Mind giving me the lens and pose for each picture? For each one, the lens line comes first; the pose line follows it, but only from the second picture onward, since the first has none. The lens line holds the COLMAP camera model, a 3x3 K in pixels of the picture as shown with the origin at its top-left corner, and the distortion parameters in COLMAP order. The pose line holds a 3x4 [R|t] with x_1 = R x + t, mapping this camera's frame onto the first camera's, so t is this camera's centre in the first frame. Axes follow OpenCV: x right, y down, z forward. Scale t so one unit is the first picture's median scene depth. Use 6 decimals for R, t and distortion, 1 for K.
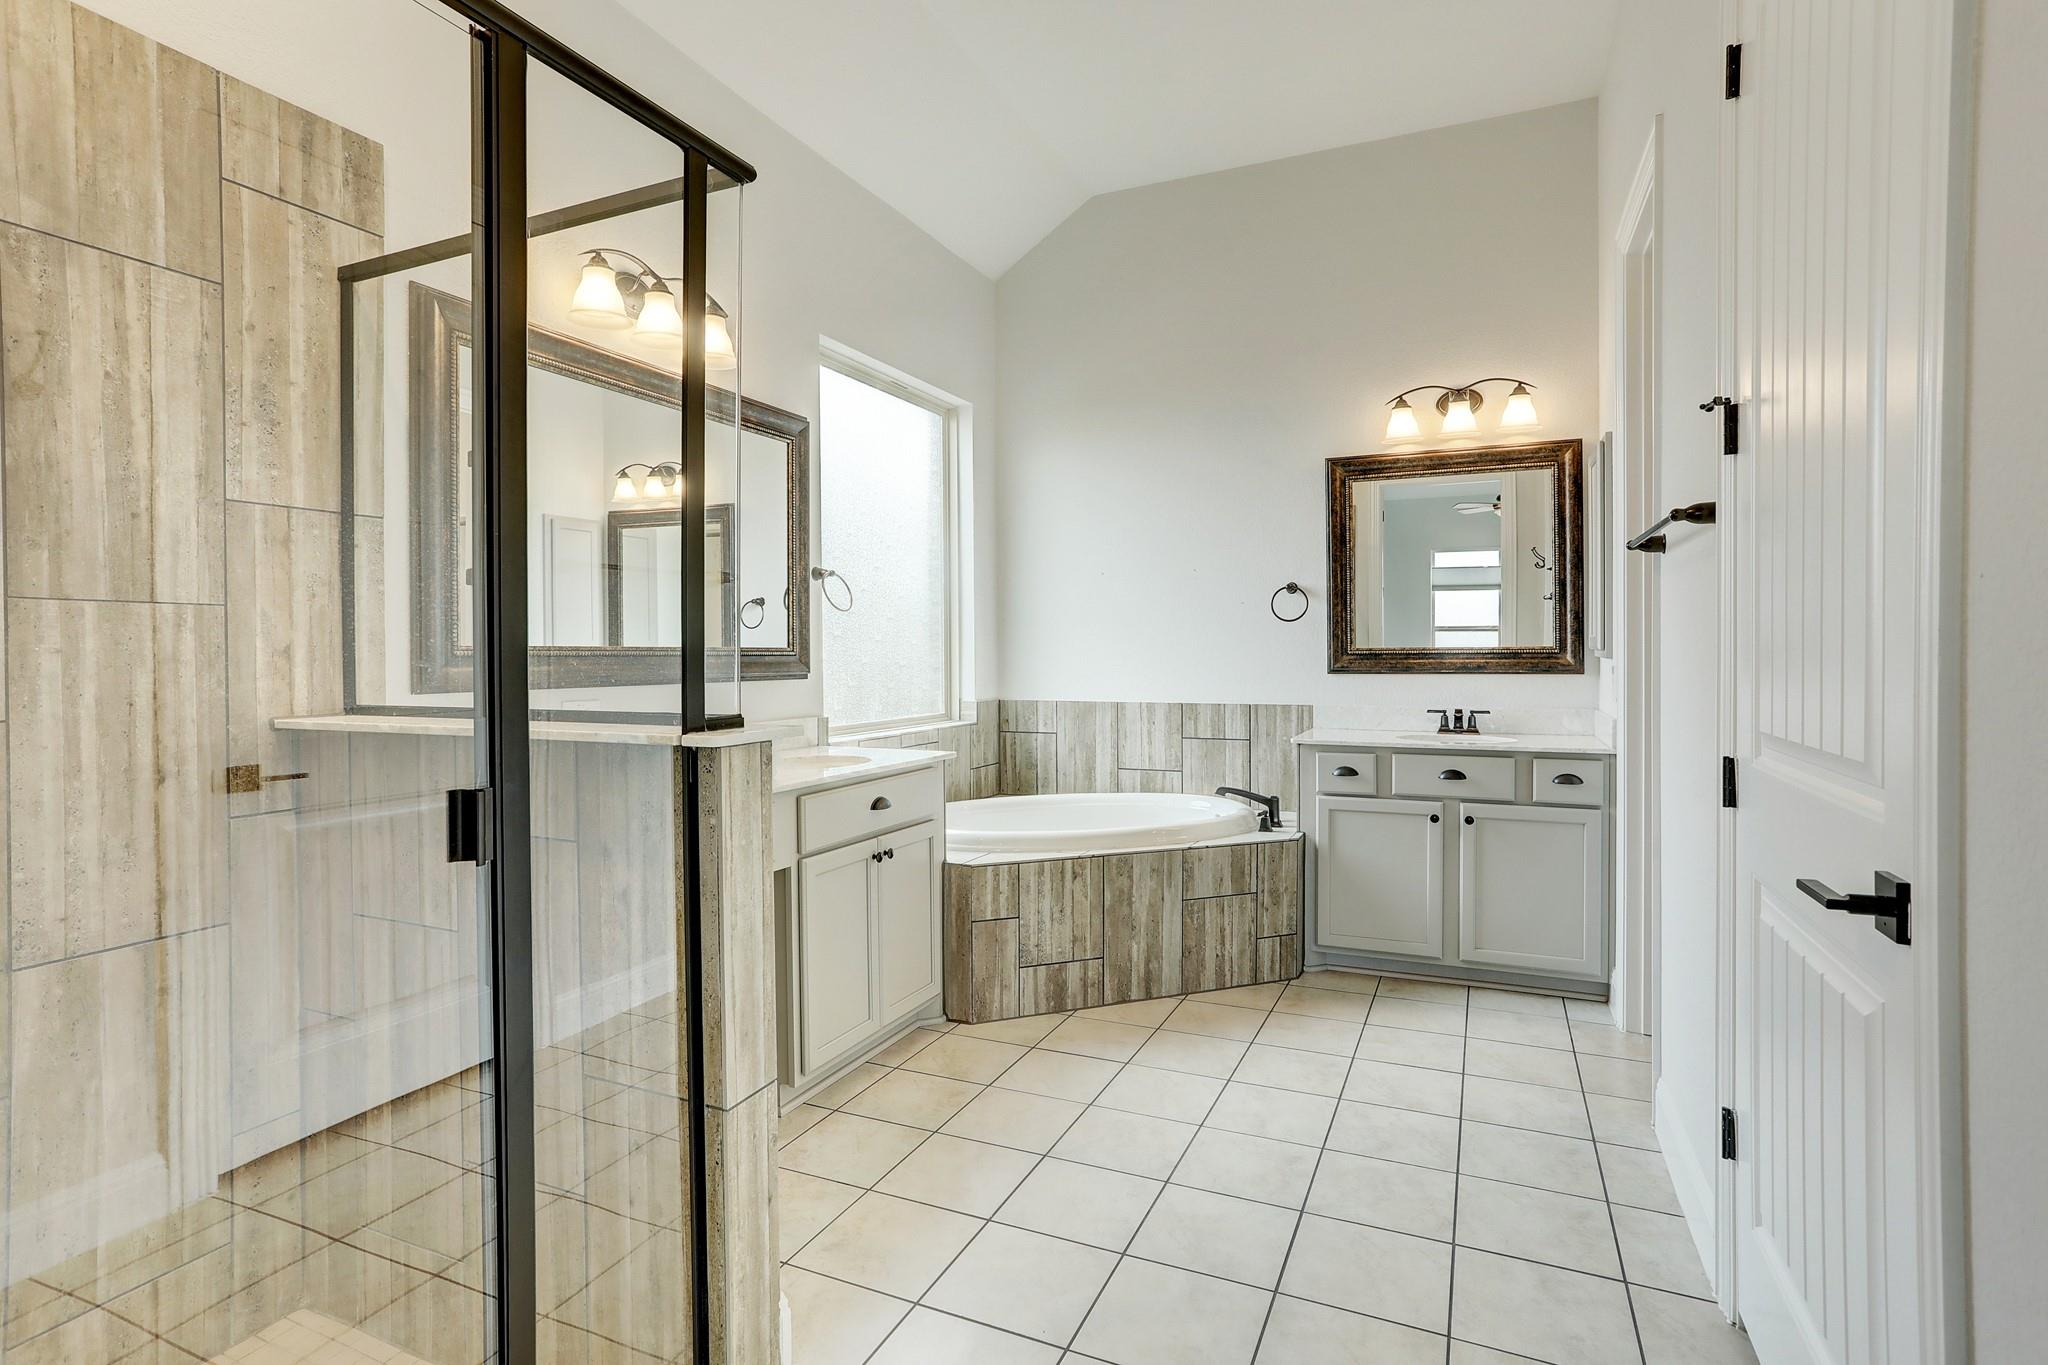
lens RADIAL K [[999.8, 0, 1016.4], [0, 999.8, 661.3], [0, 0, 1]] dist [-0.070219, 0.030098]
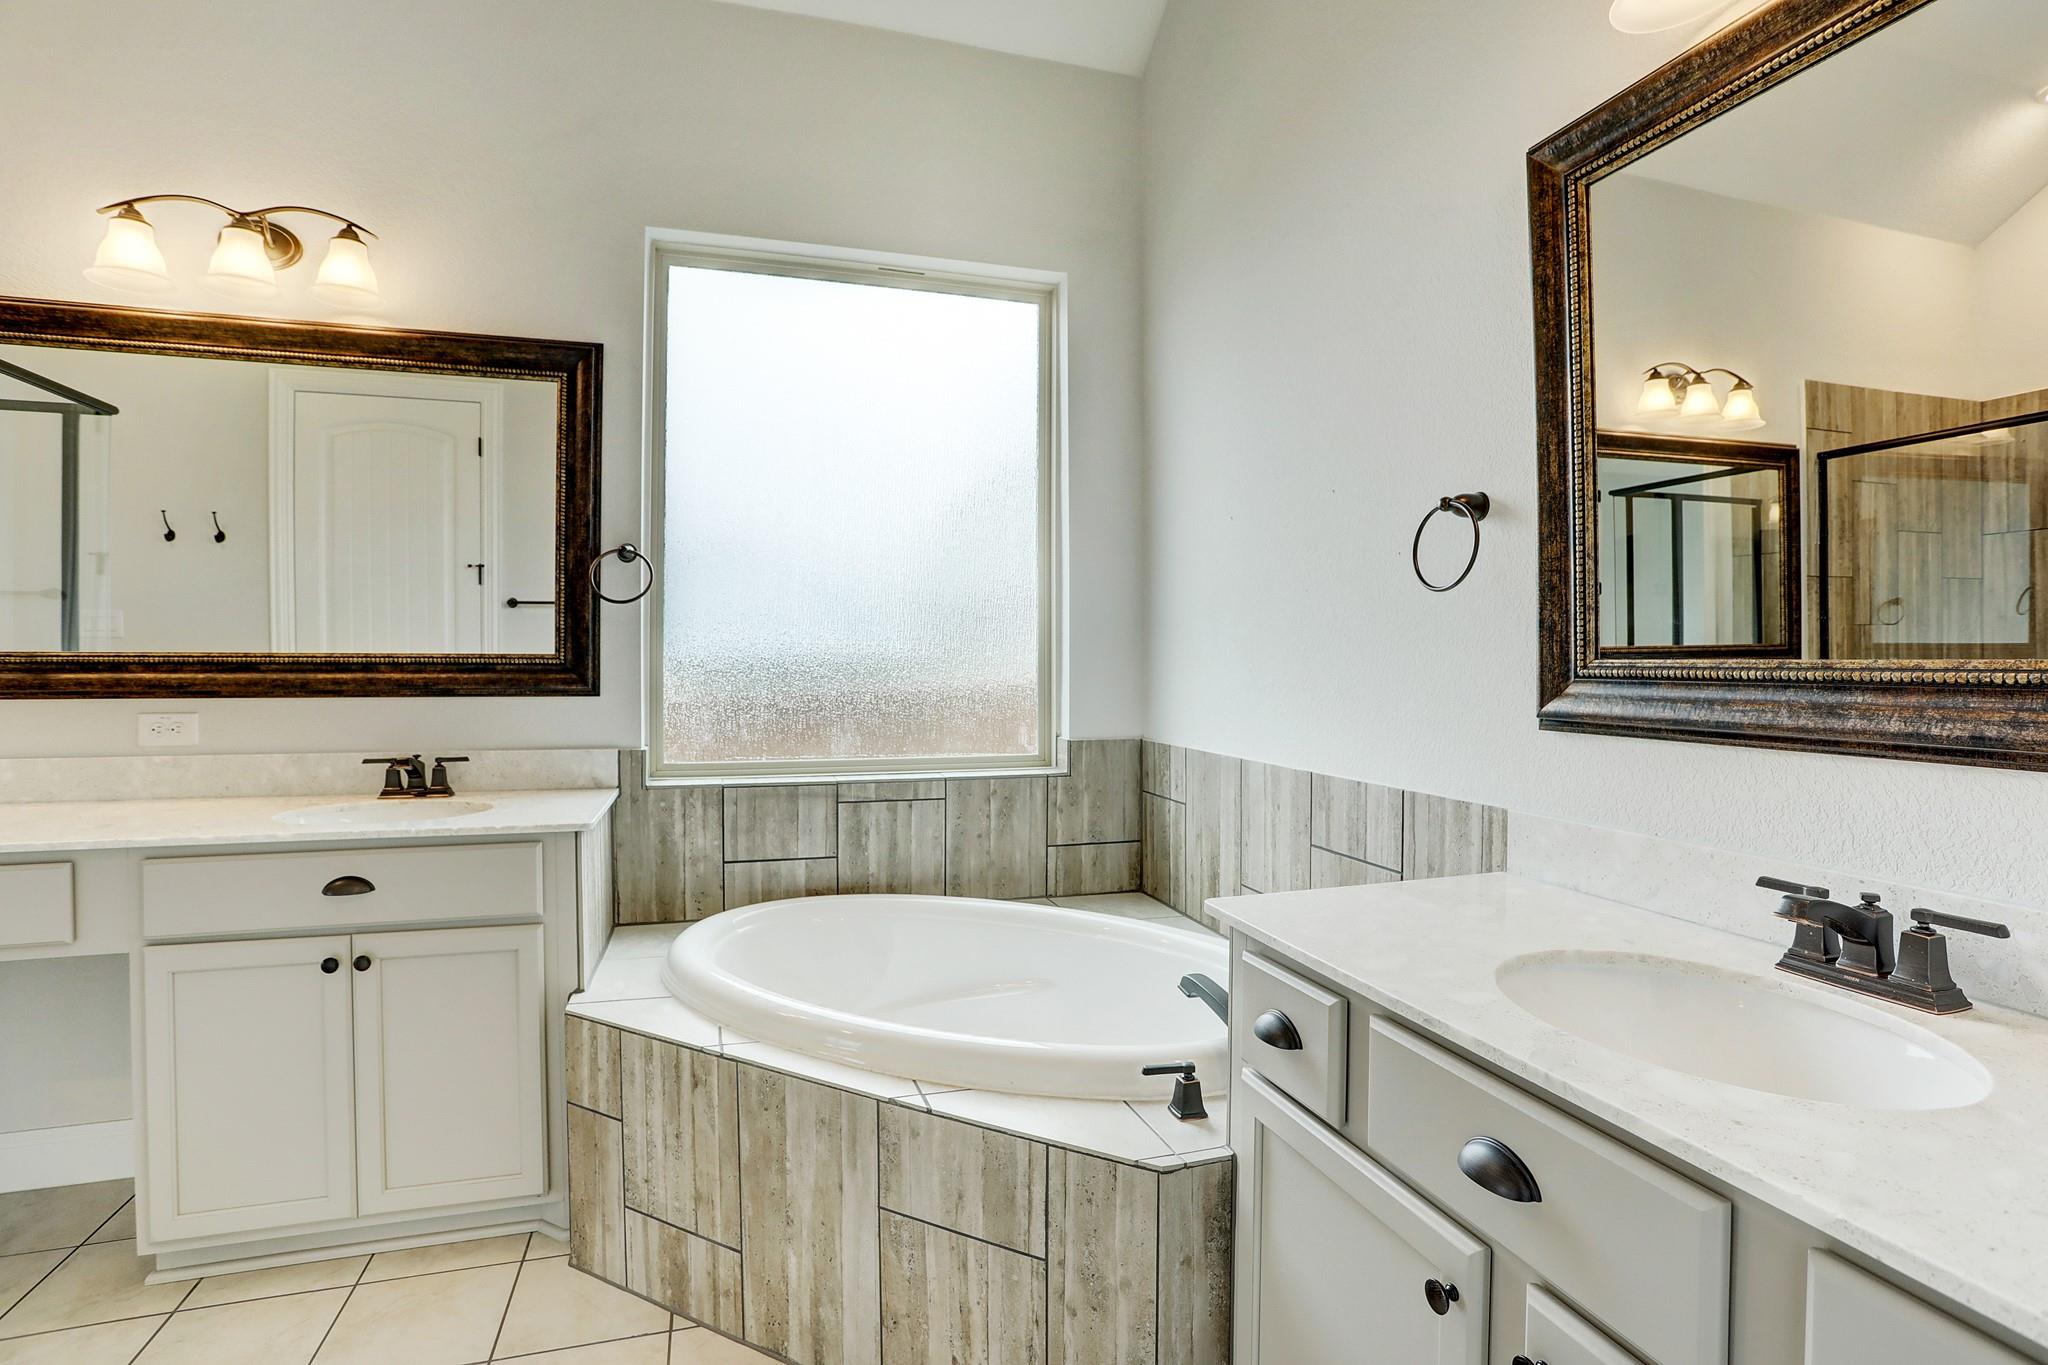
lens RADIAL K [[999.8, 0, 1016.4], [0, 999.8, 661.3], [0, 0, 1]] dist [-0.070219, 0.030098]
pose [[0.673123, 0.007691, -0.739491, 0.538438], [-0.011013, 0.999939, 0.000375, -0.012810], [0.739449, 0.007892, 0.673167, 0.732095]]
